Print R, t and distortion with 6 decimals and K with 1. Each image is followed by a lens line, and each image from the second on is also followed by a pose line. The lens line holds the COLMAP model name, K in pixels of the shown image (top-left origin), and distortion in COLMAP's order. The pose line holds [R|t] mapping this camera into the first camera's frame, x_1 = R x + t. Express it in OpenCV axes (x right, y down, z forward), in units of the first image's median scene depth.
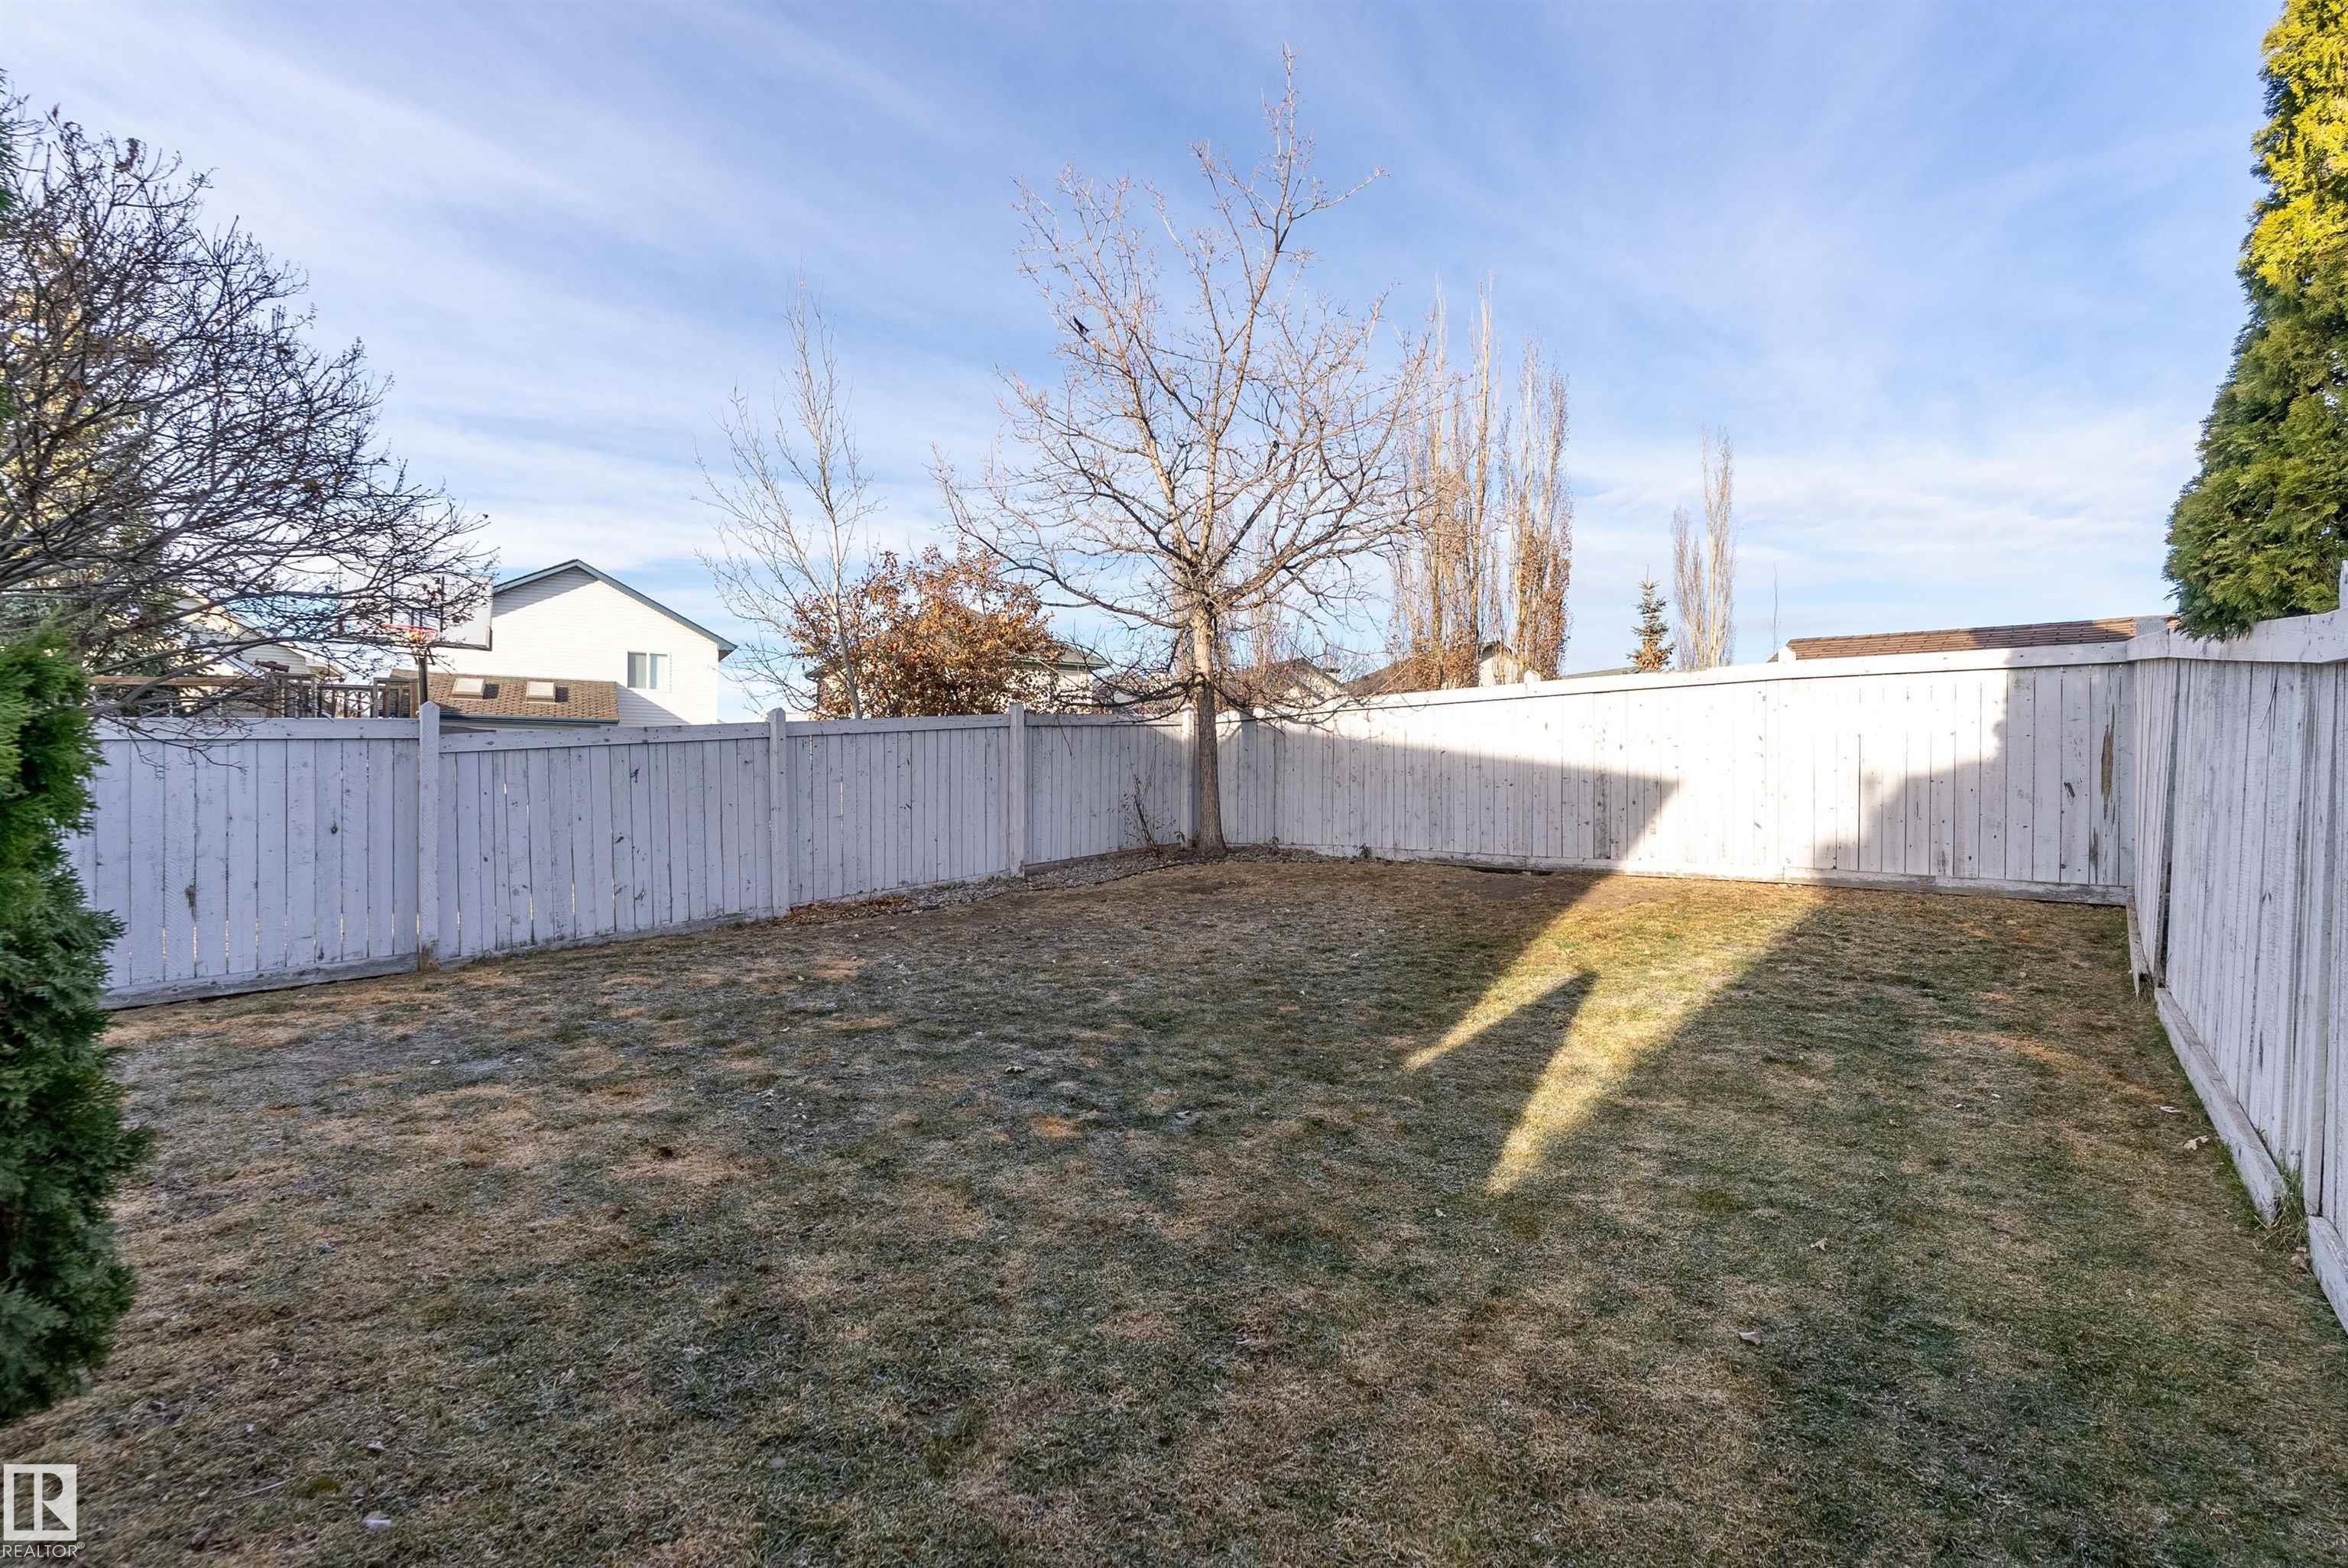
lens RADIAL K [[1080.4, 0, 1174.0], [0, 1080.4, 784.0], [0, 0, 1]] dist [-0.003277, -0.000442]
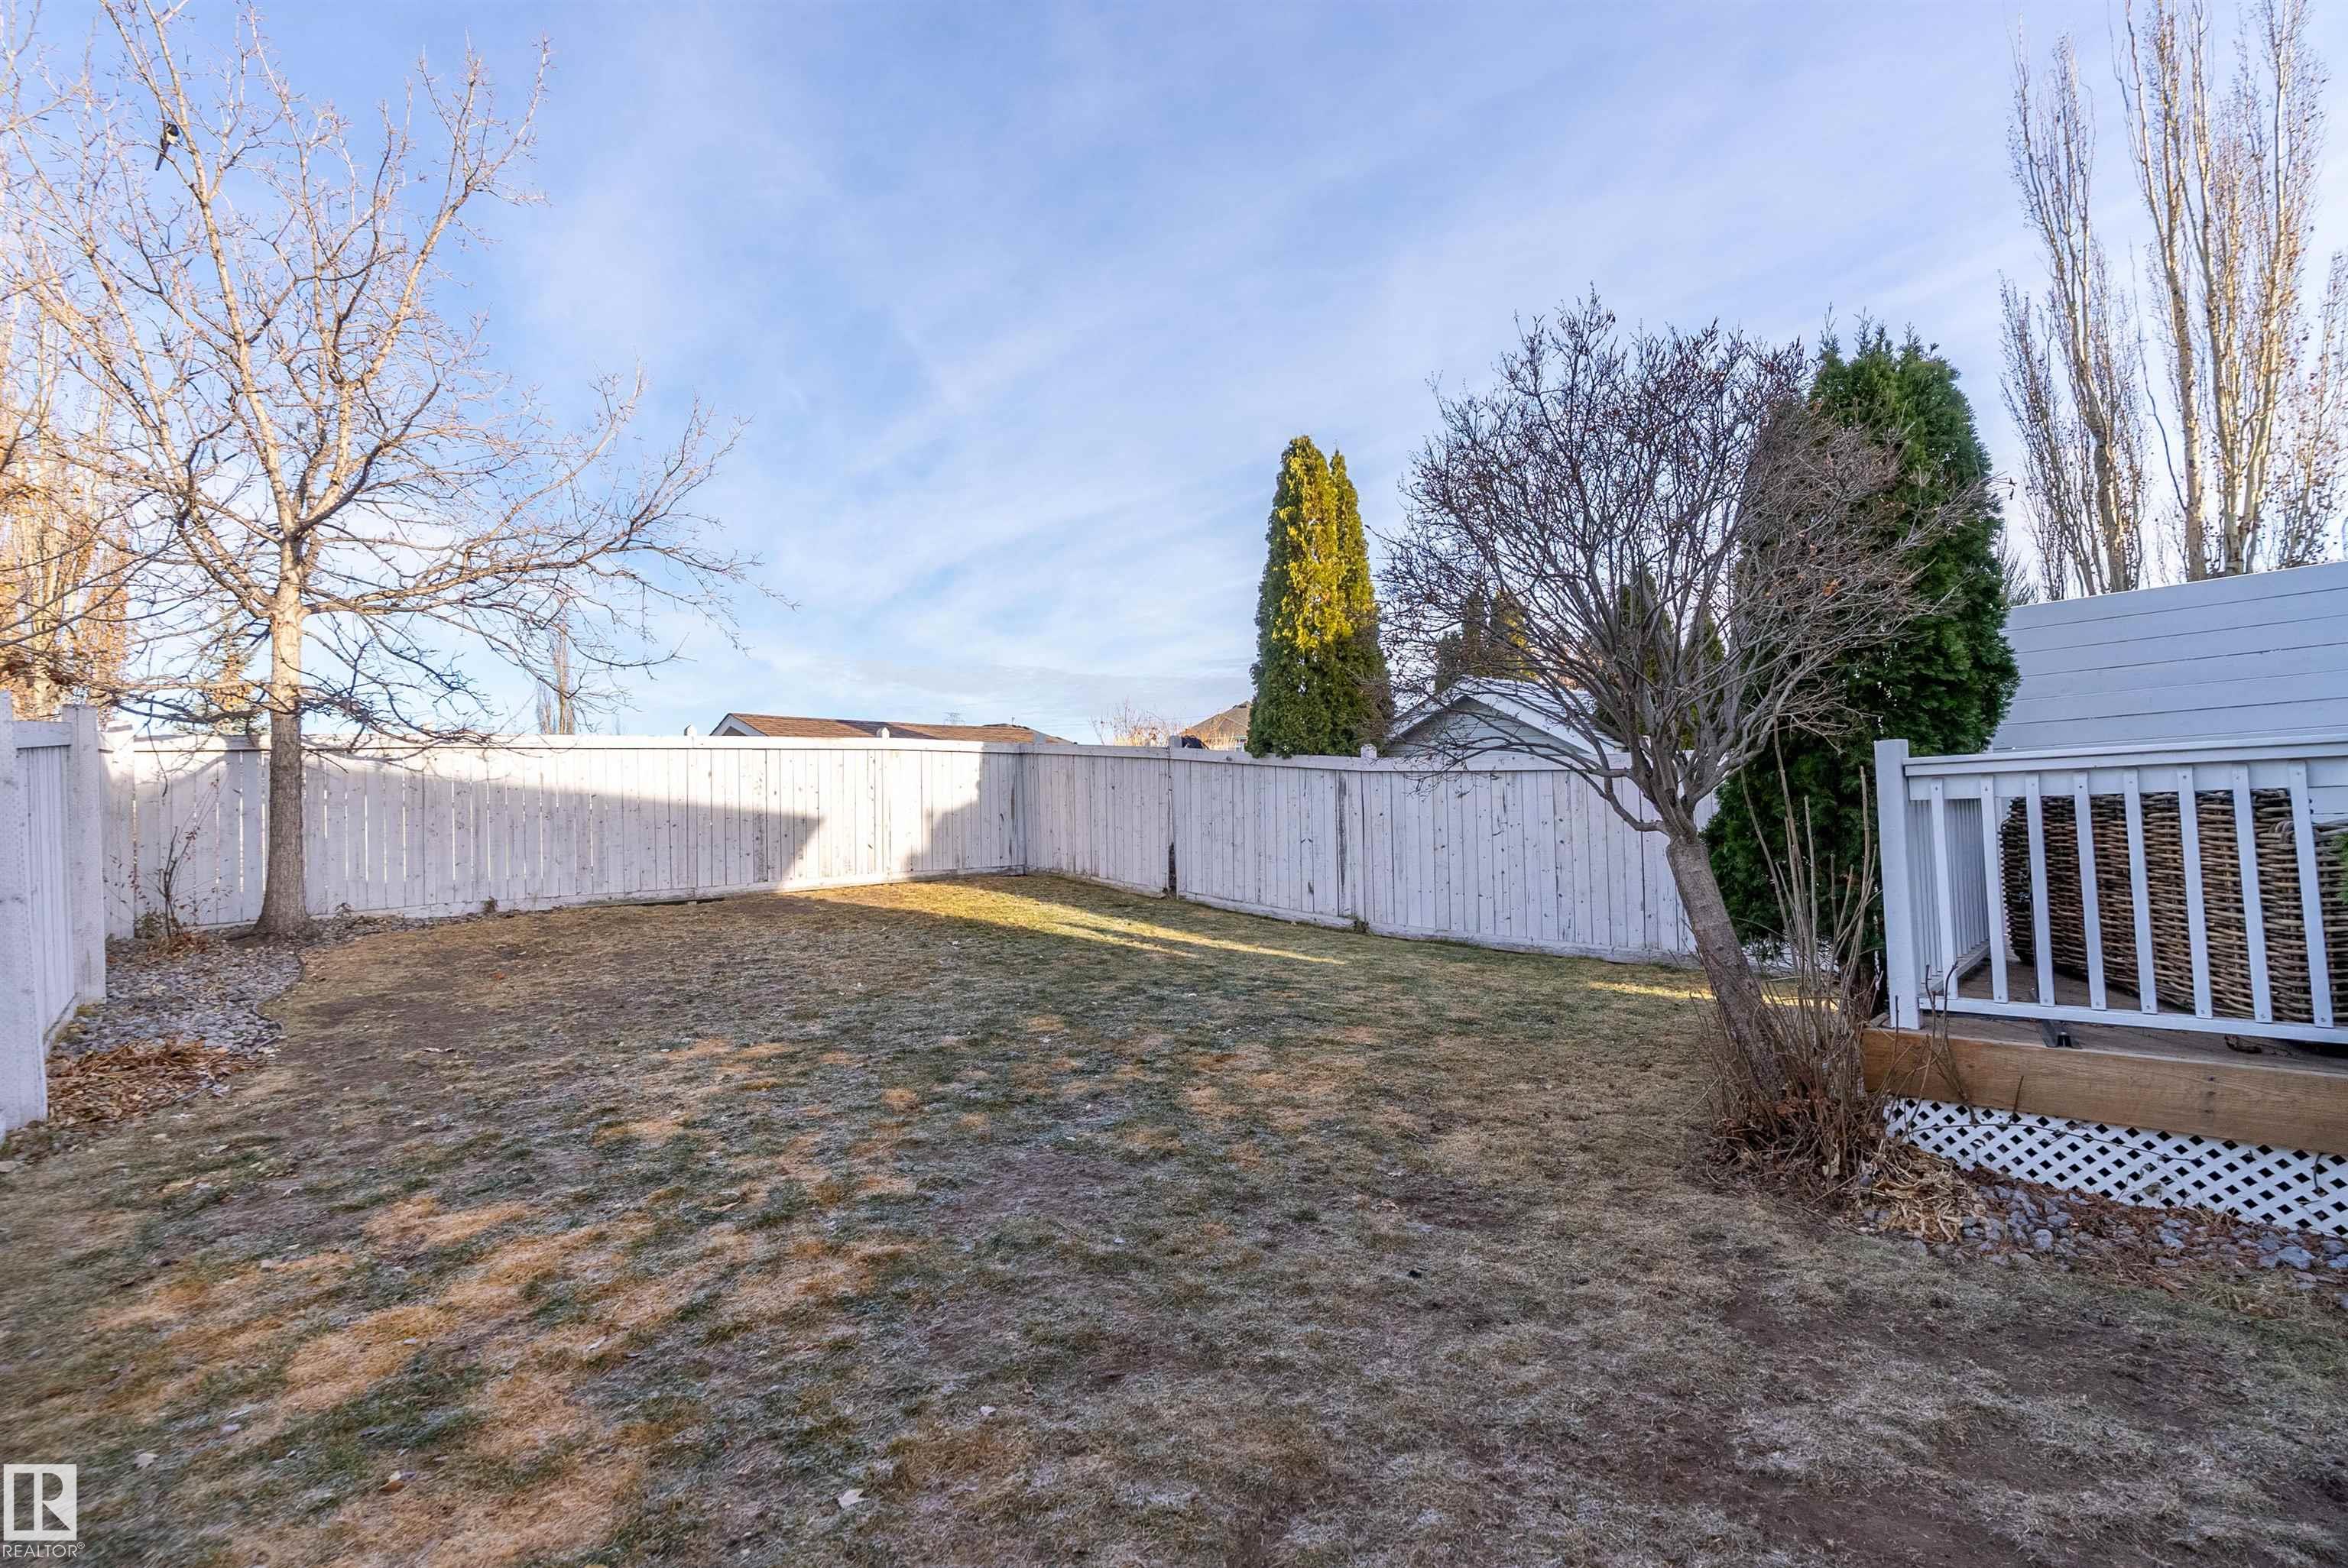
lens RADIAL K [[1080.4, 0, 1174.0], [0, 1080.4, 784.0], [0, 0, 1]] dist [-0.003277, -0.000442]
pose [[0.061097, 0.020792, 0.997915, -0.821051], [0.031566, 0.999243, -0.022752, -0.000493], [-0.997633, 0.032890, 0.060394, 0.446159]]
